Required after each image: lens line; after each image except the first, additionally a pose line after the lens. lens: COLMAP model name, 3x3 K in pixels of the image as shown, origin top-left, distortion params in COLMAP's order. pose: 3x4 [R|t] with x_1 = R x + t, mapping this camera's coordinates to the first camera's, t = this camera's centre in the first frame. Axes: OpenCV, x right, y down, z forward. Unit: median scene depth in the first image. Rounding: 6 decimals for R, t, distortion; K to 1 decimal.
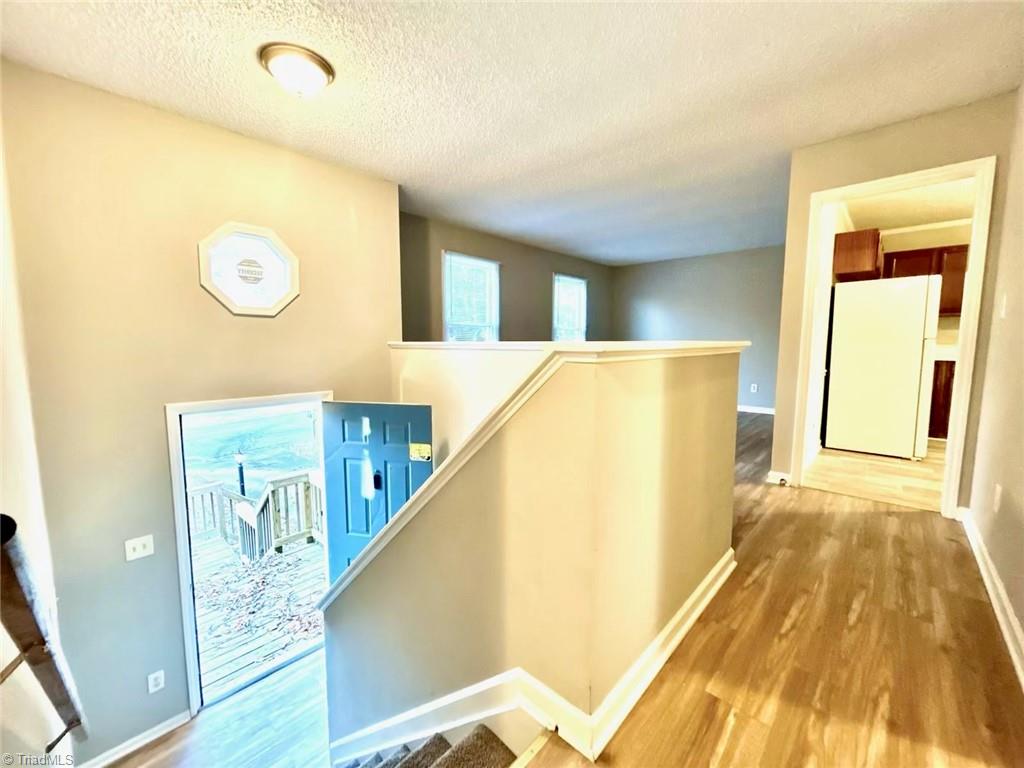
lens RADIAL K [[414.1, 0, 511.3], [0, 414.1, 383.9], [0, 0, 1]] dist [0.001234, 0.000093]
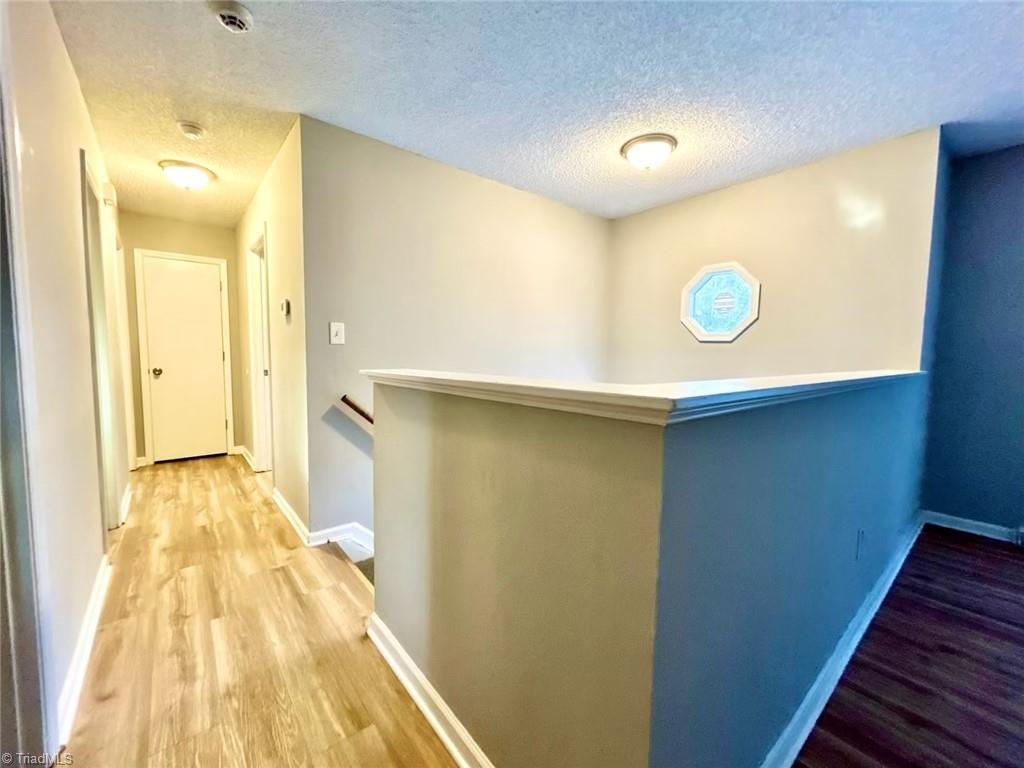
lens RADIAL K [[414.1, 0, 511.5], [0, 414.1, 382.5], [0, 0, 1]] dist [0.001234, 0.000093]
pose [[-0.139309, 0.063340, -0.988221, 1.342301], [-0.101905, 0.991737, 0.077931, -0.184515], [0.984992, 0.111561, -0.131703, 1.355596]]
